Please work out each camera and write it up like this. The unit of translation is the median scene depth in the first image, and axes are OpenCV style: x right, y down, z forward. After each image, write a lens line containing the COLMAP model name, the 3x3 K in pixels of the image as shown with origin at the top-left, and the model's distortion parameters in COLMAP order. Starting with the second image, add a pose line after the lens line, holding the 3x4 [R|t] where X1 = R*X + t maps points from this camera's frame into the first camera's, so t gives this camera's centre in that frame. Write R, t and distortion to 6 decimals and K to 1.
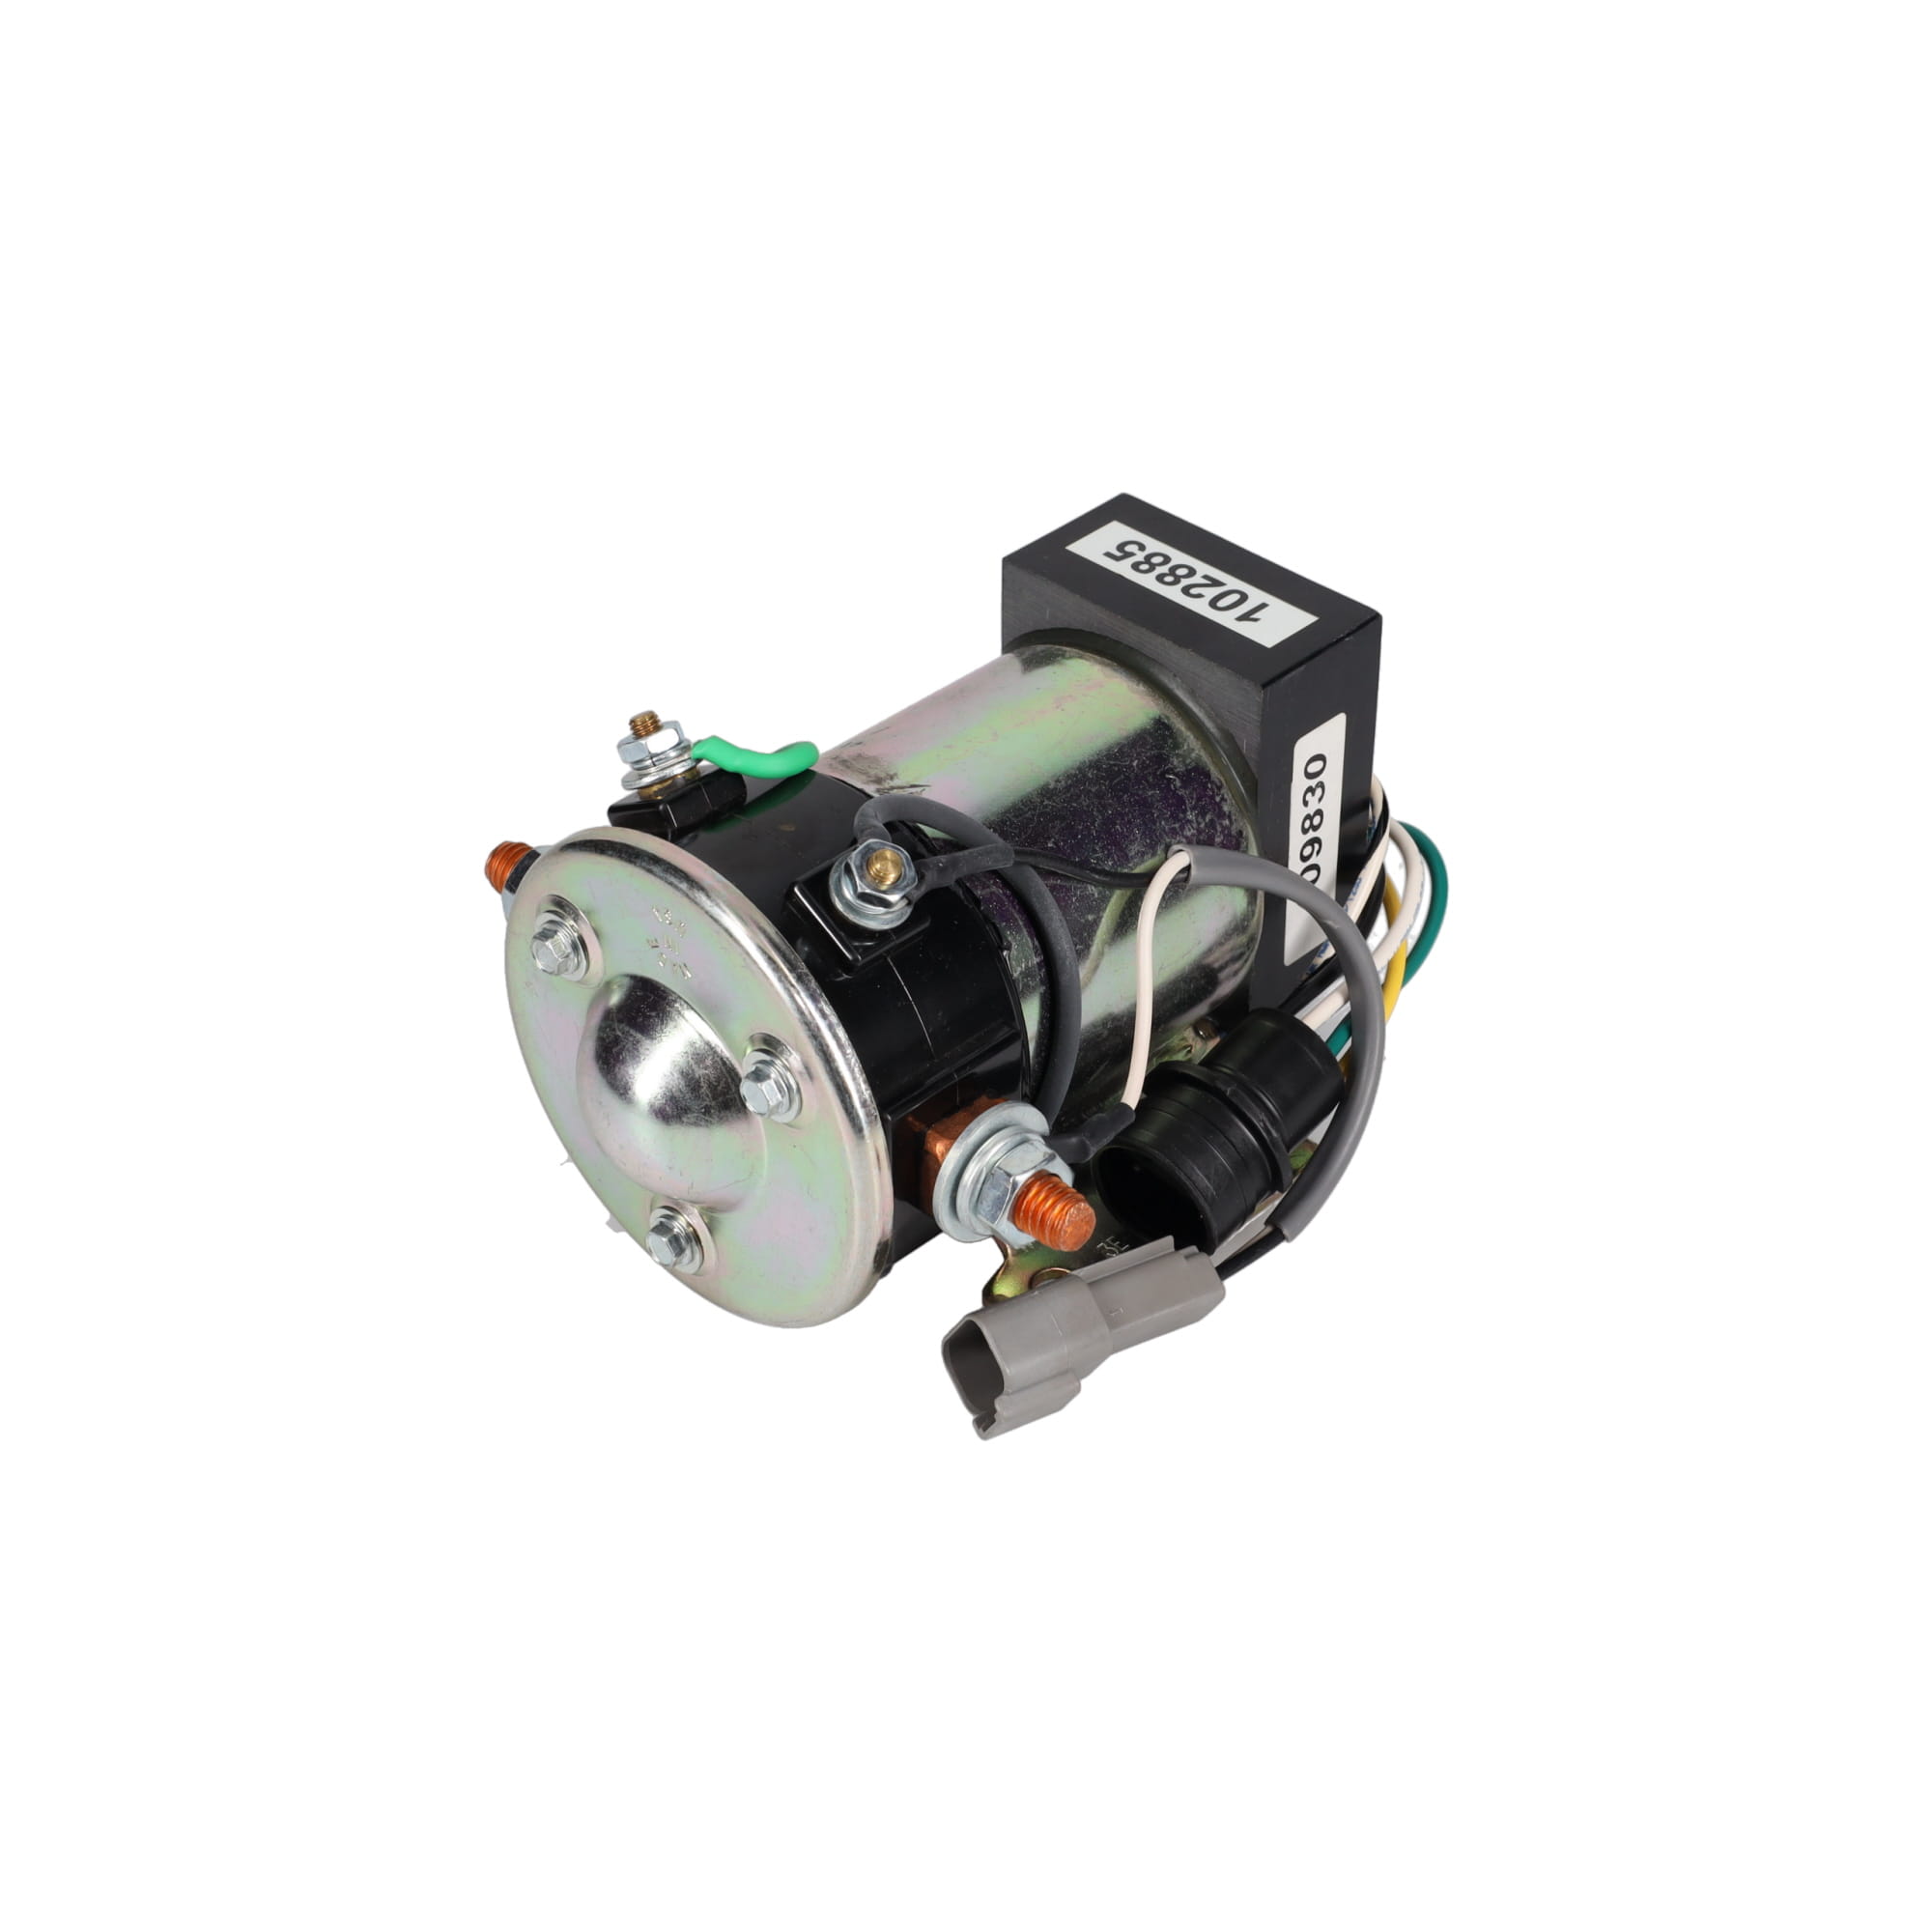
lens RADIAL K [[3786.0, 0, 966.6], [0, 3786.0, 963.6], [0, 0, 1]] dist [-0.092459, 0.000000]
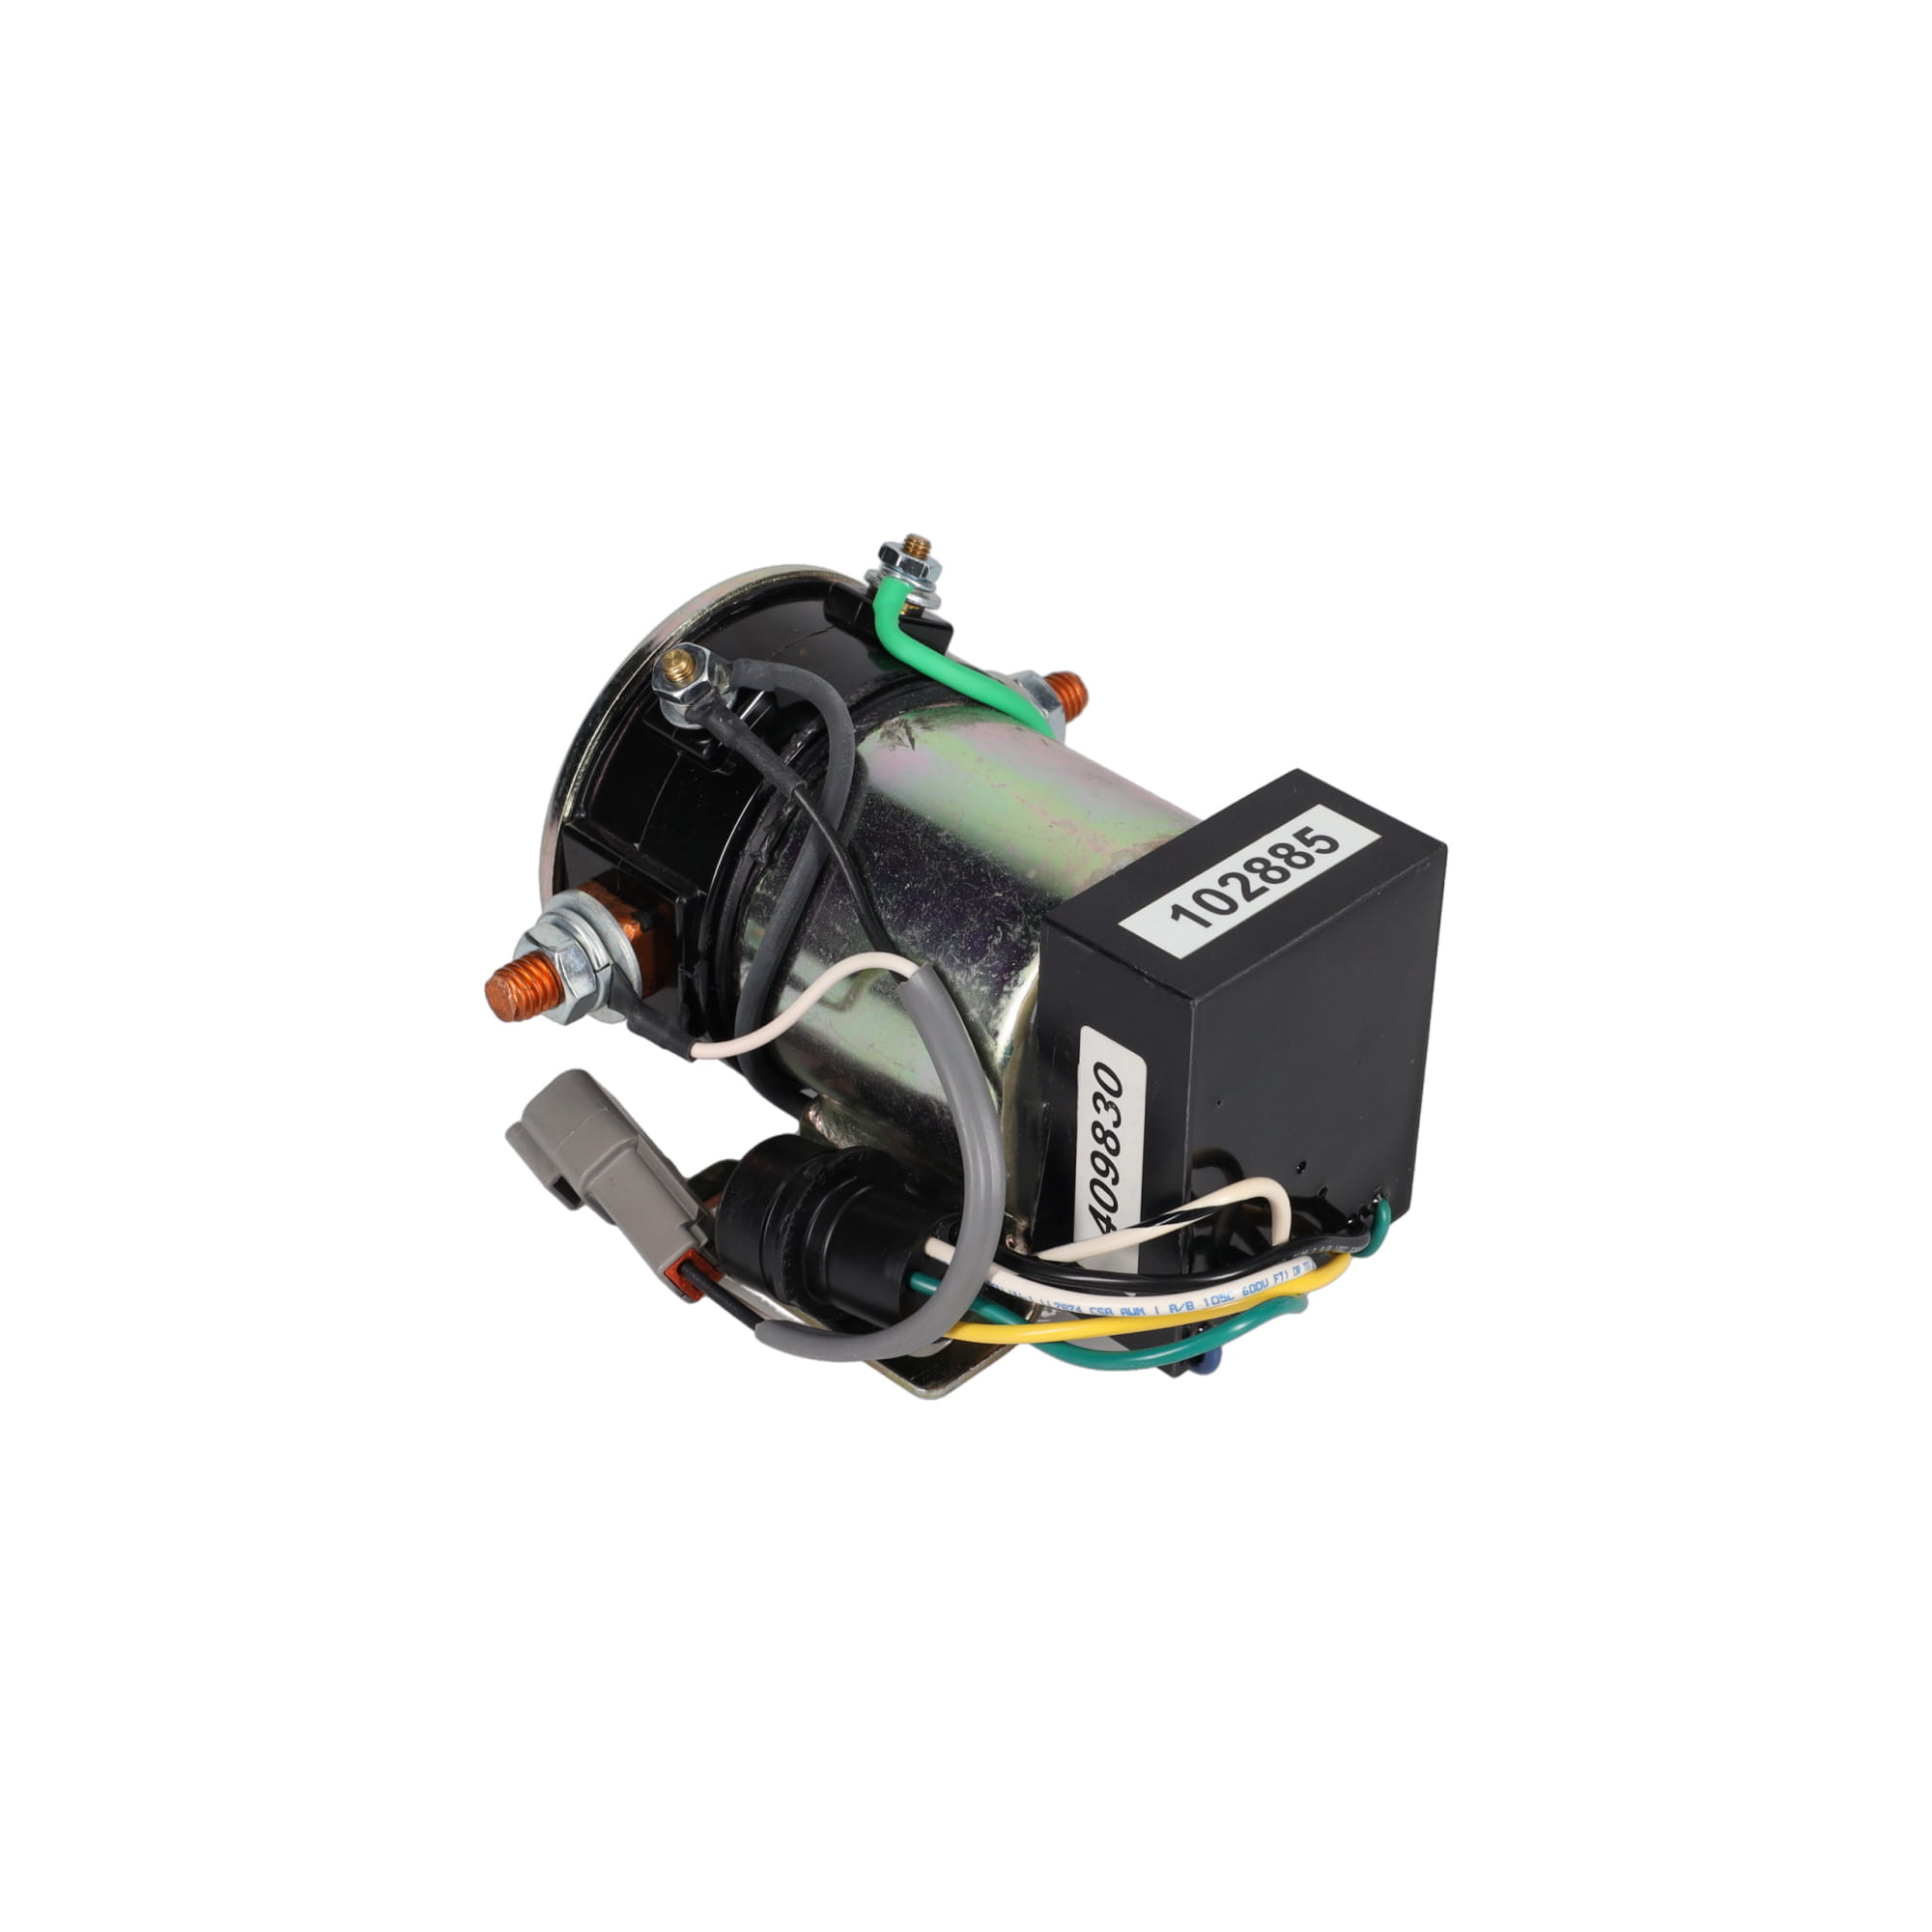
lens RADIAL K [[3786.0, 0, 955.7], [0, 3786.0, 963.4], [0, 0, 1]] dist [-0.092459, 0.000000]
pose [[0.000526, 0.599540, -0.800345, 0.818747], [-0.615106, 0.631221, 0.472445, -0.486081], [0.788444, 0.492049, 0.369113, 0.640898]]
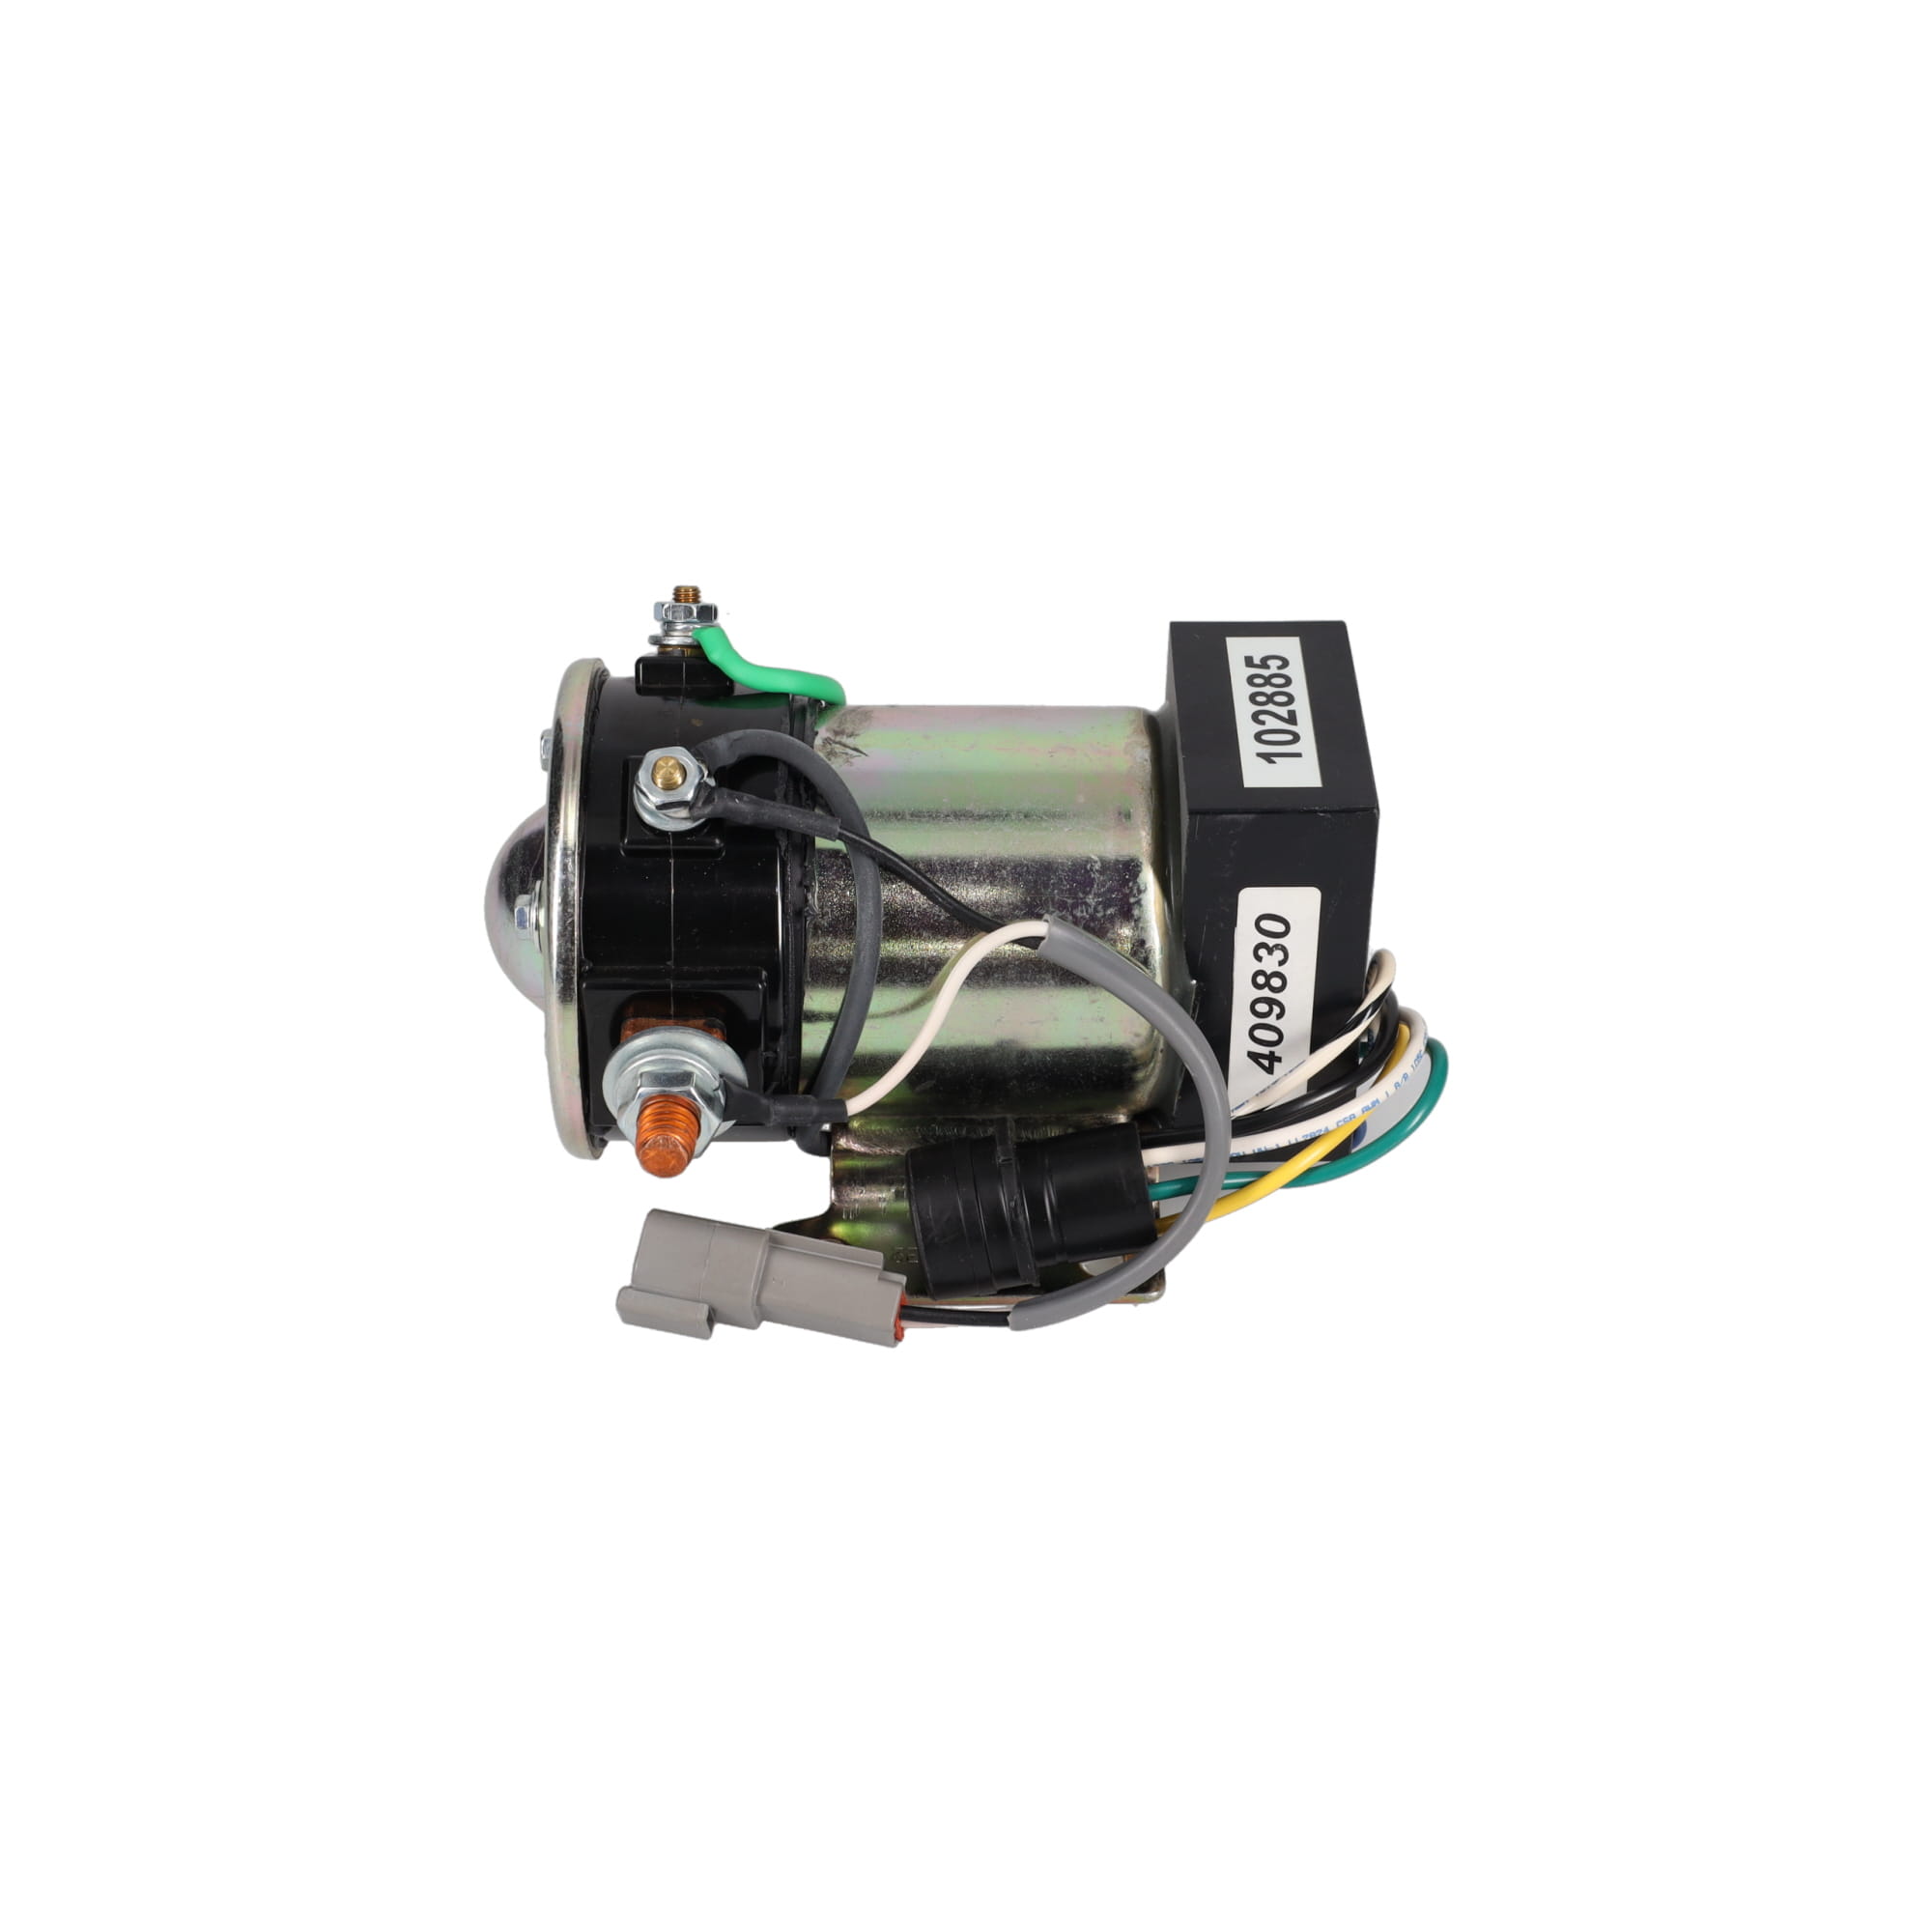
lens RADIAL K [[3786.0, 0, 972.8], [0, 3786.0, 962.7], [0, 0, 1]] dist [-0.092459, 0.000000]
pose [[0.708591, 0.430129, -0.559364, 0.604800], [-0.435440, 0.890335, 0.133026, -0.143848], [0.555239, 0.149309, 0.818178, 0.160810]]
